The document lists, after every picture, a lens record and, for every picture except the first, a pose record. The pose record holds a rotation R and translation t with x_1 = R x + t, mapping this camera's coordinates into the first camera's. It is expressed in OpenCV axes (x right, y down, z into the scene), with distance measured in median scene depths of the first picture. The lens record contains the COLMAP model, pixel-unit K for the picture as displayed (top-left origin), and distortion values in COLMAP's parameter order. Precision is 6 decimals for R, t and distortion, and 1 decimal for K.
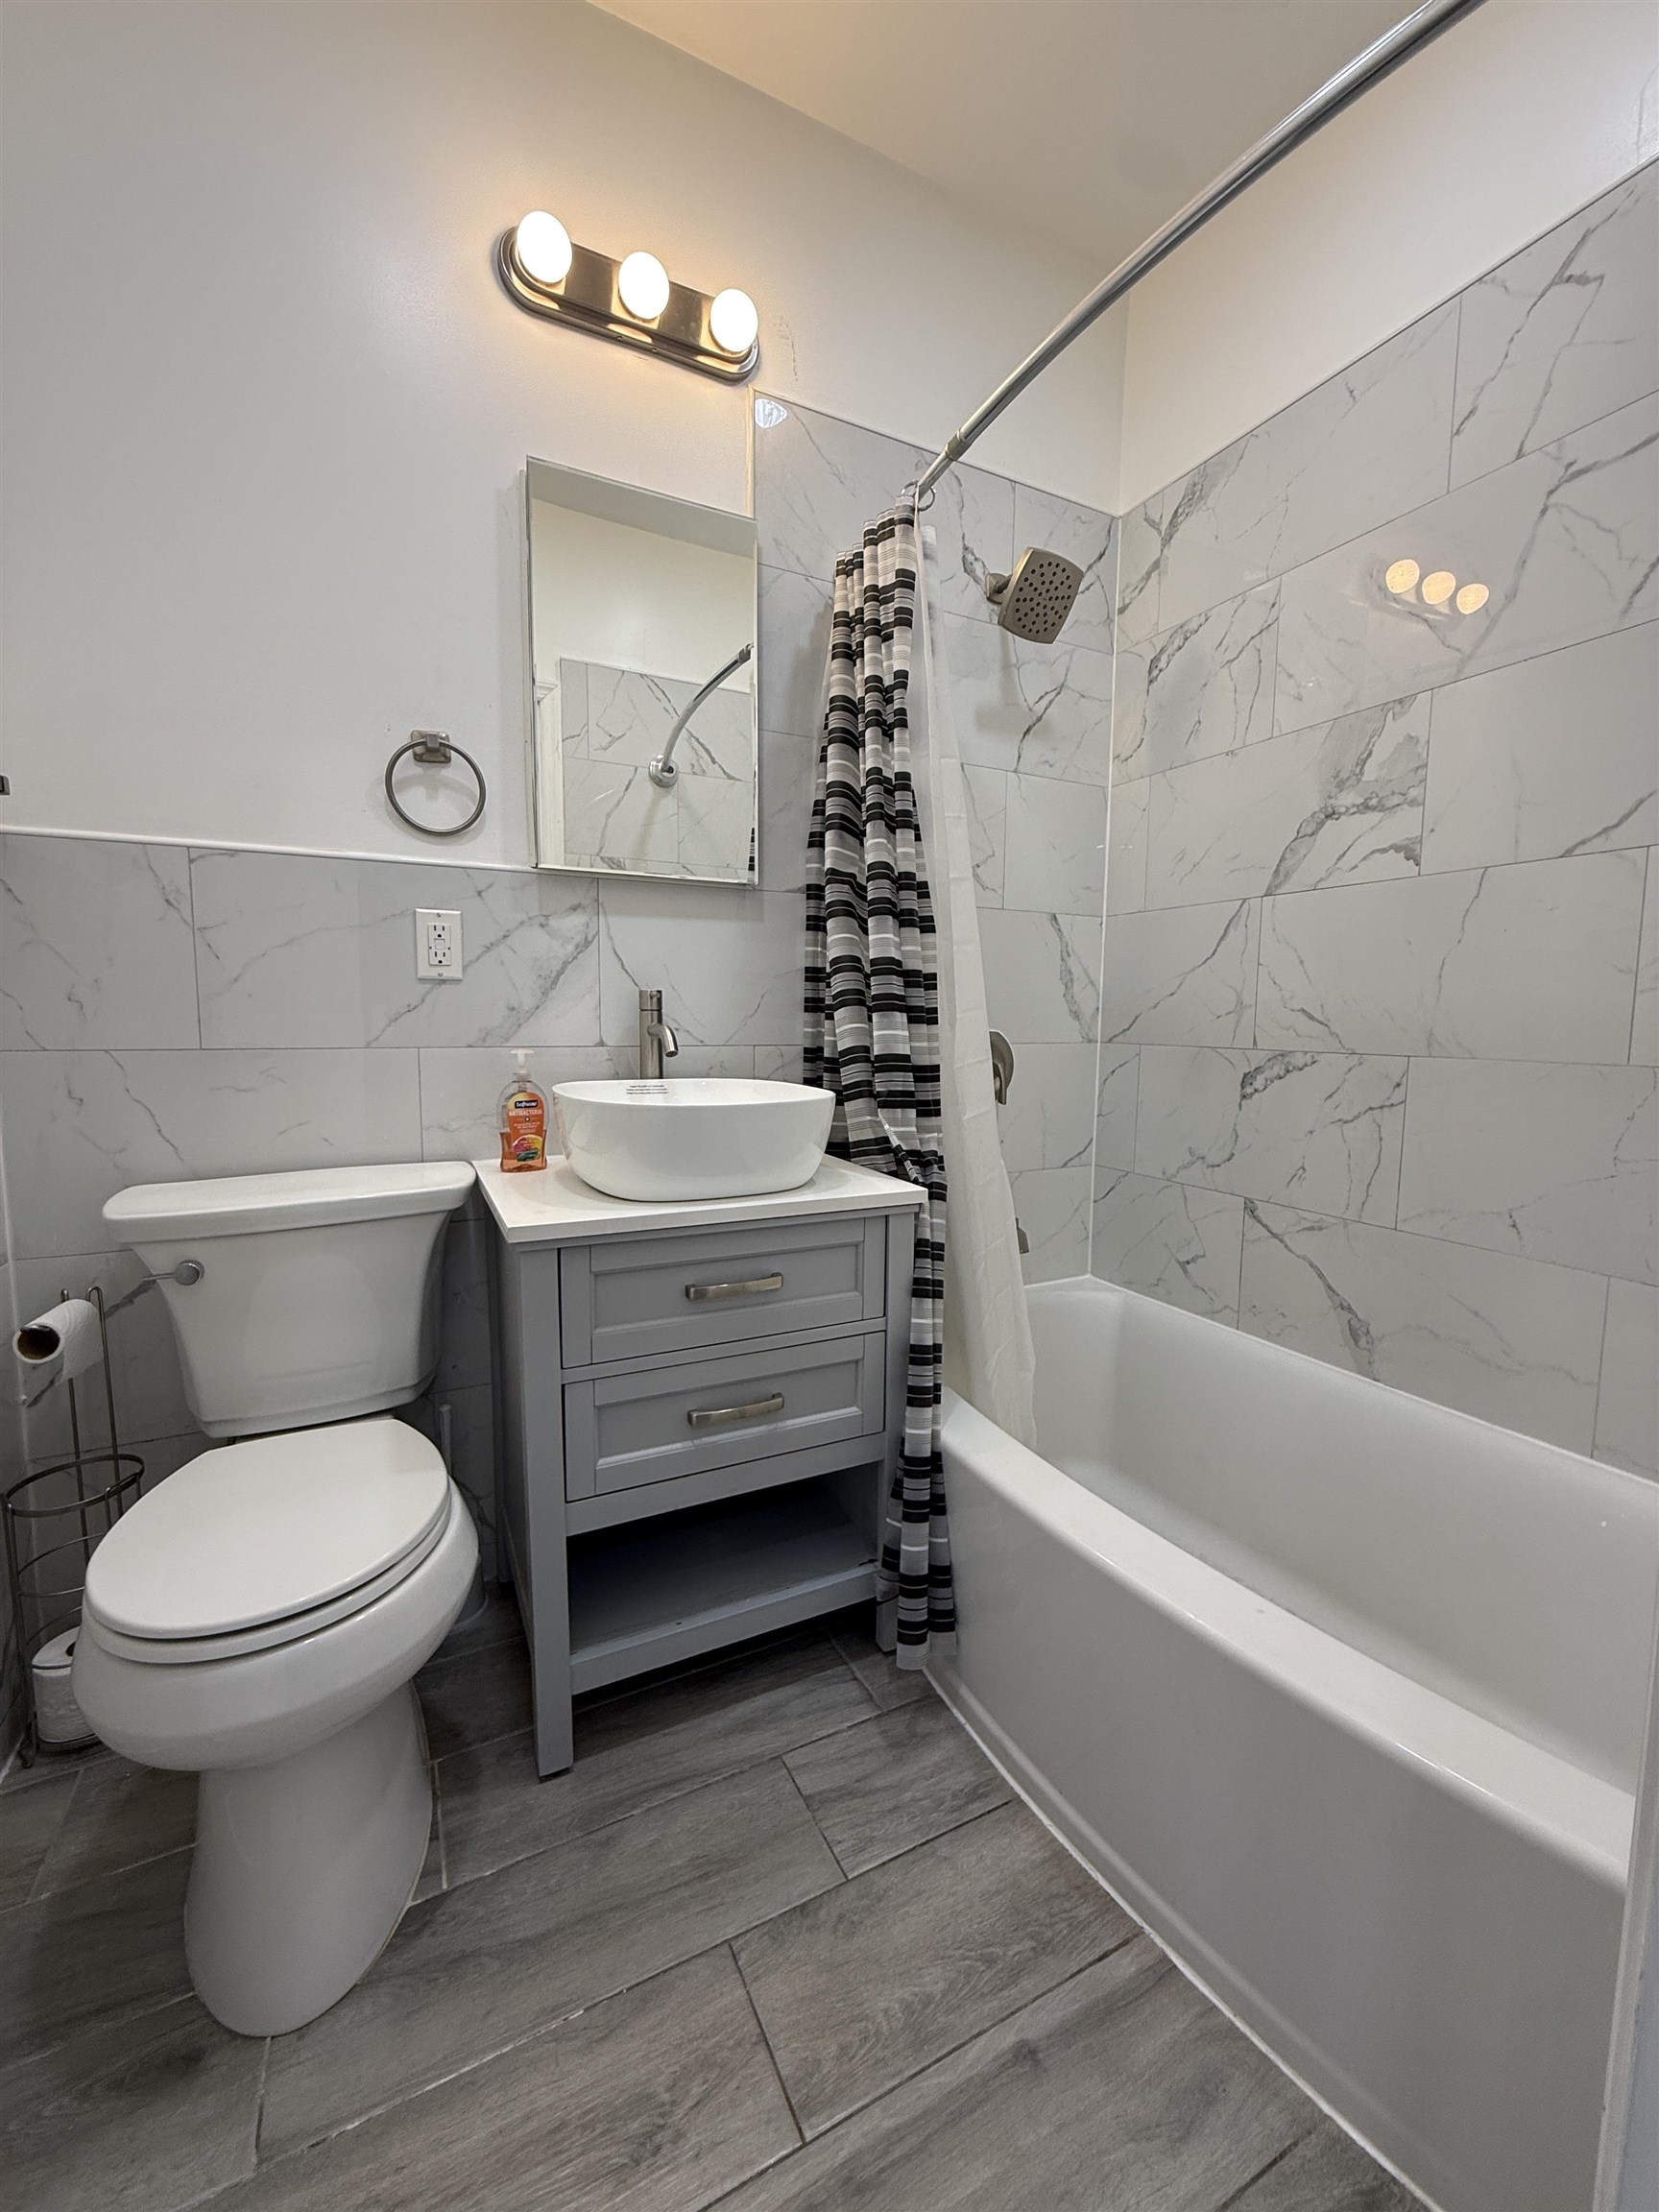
lens RADIAL K [[882.7, 0, 841.0], [0, 882.7, 1107.7], [0, 0, 1]] dist [-0.002077, 0.000419]
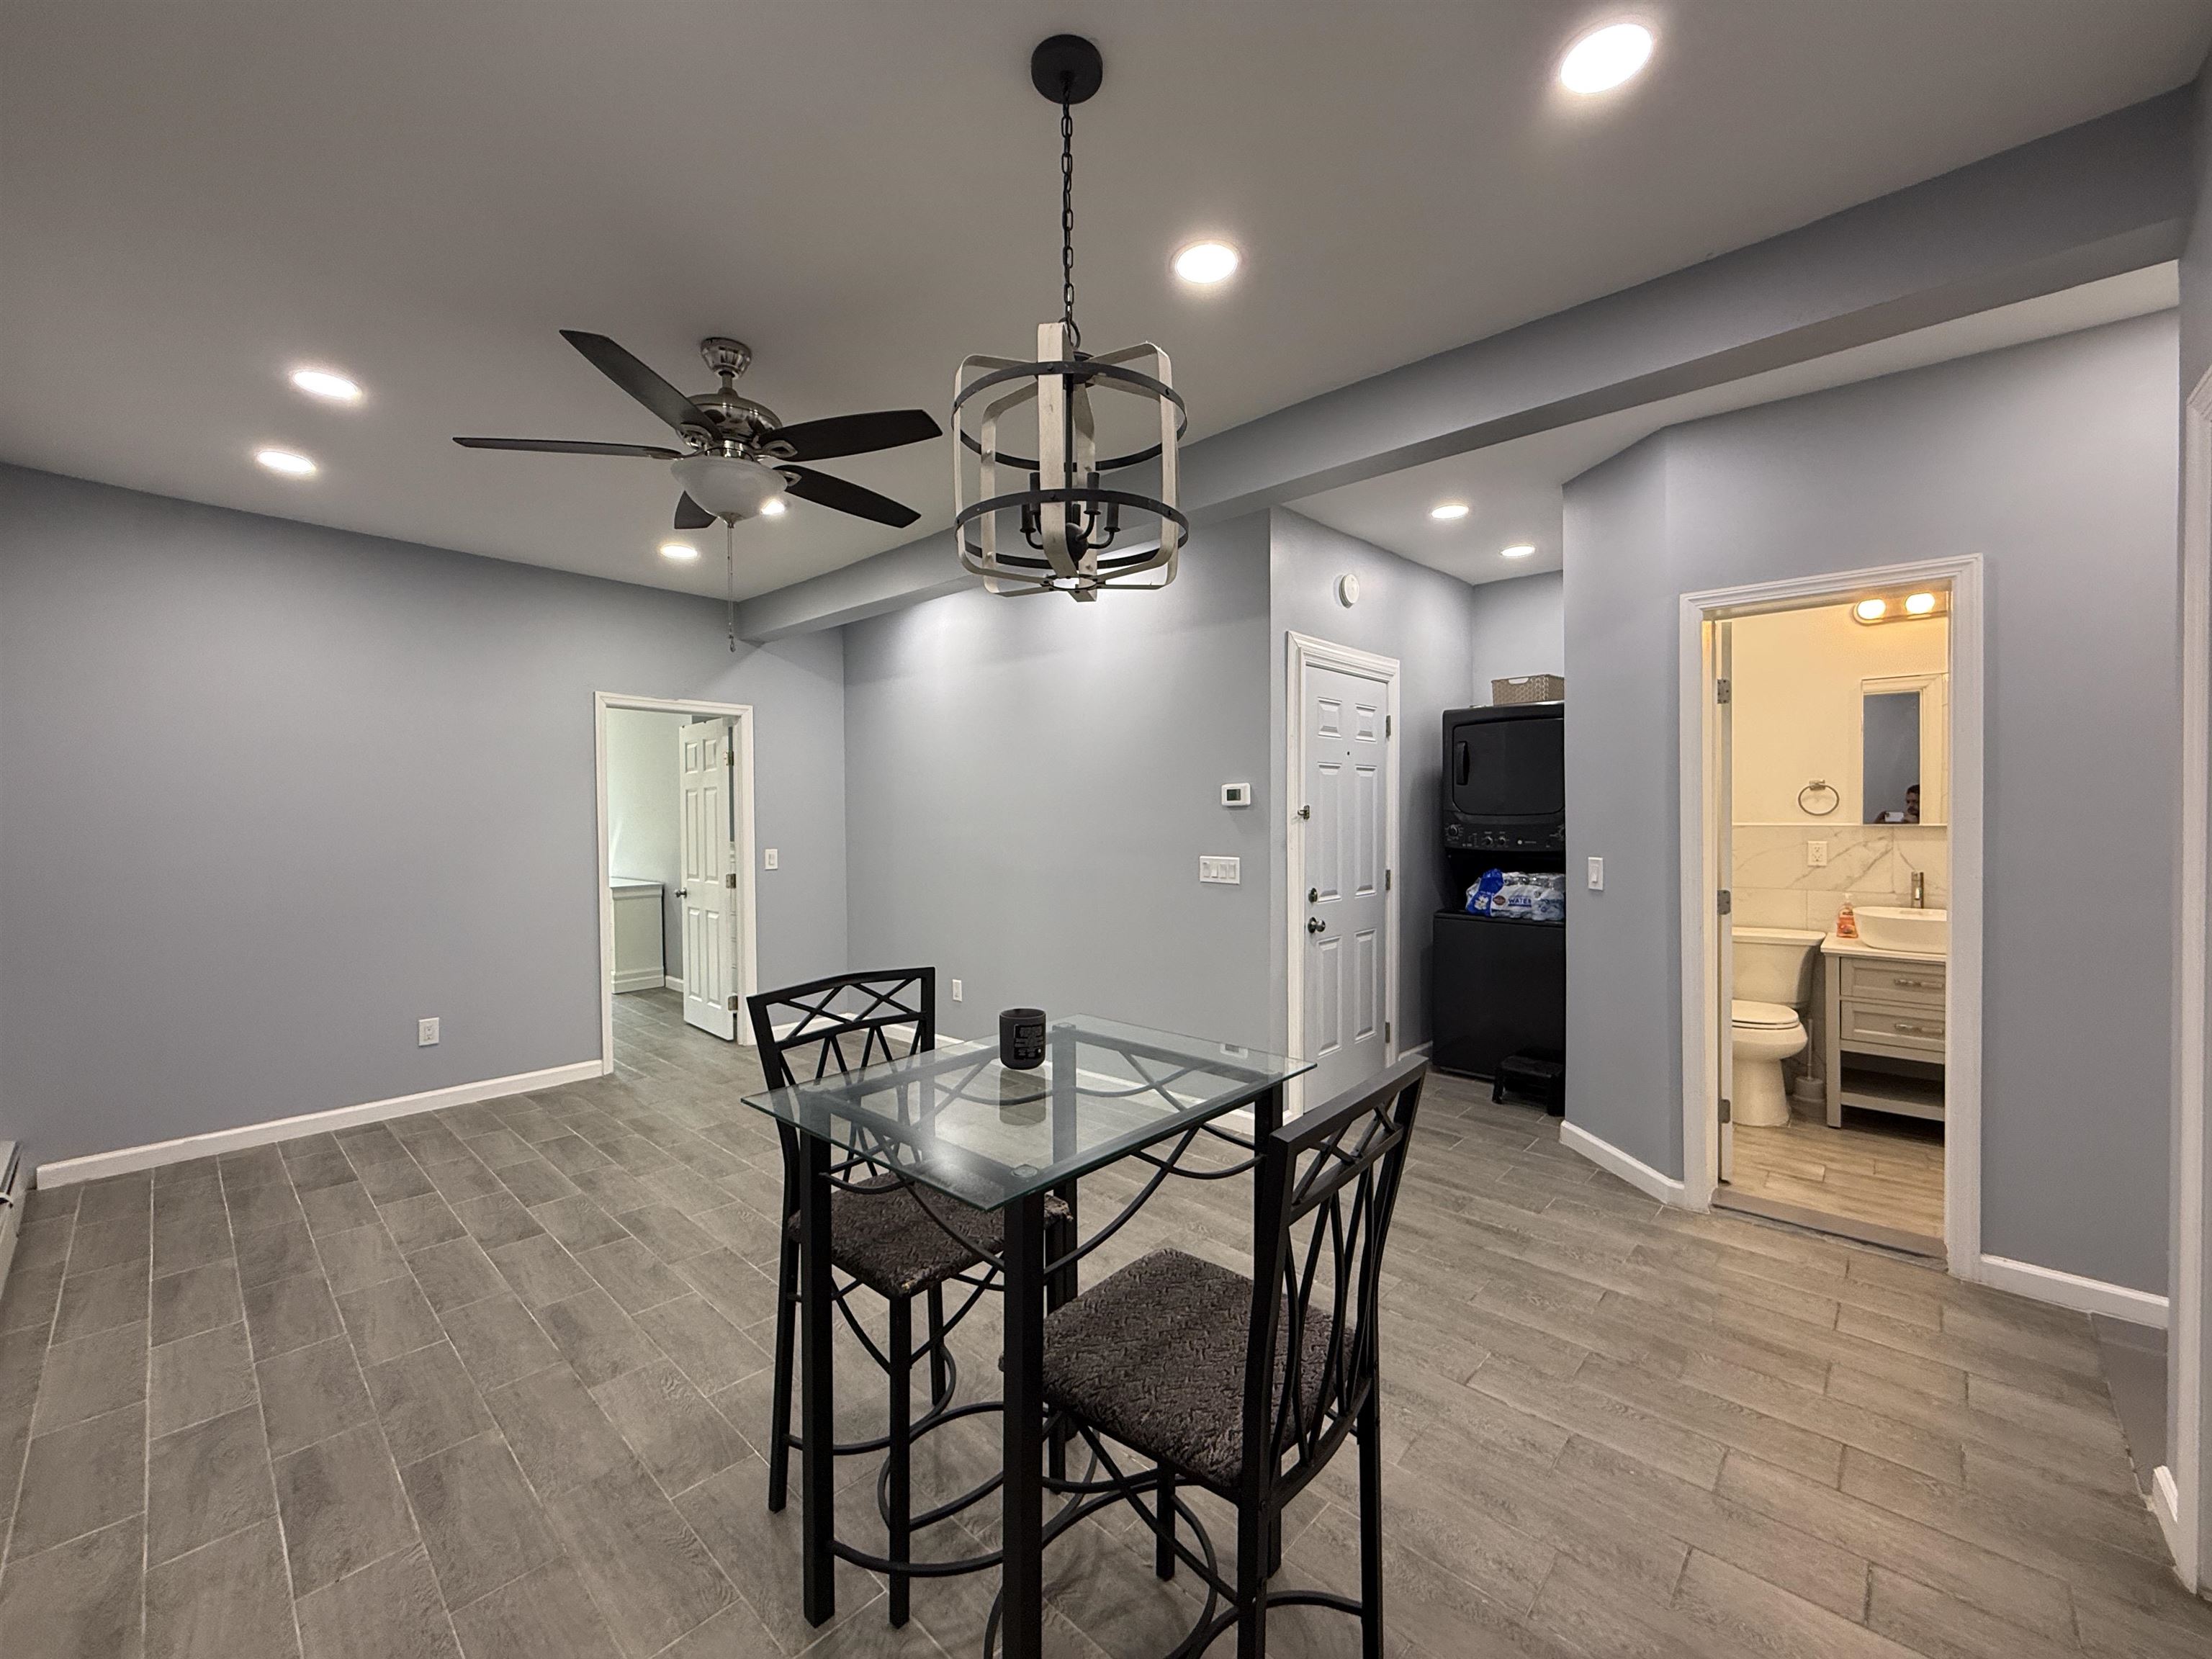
lens RADIAL K [[882.7, 0, 1102.2], [0, 882.7, 820.1], [0, 0, 1]] dist [-0.002077, 0.000419]
pose [[0.355839, -0.002906, -0.934543, 1.541635], [-0.085864, 0.995664, -0.035790, 0.004170], [0.930595, 0.092979, 0.354046, -2.409583]]
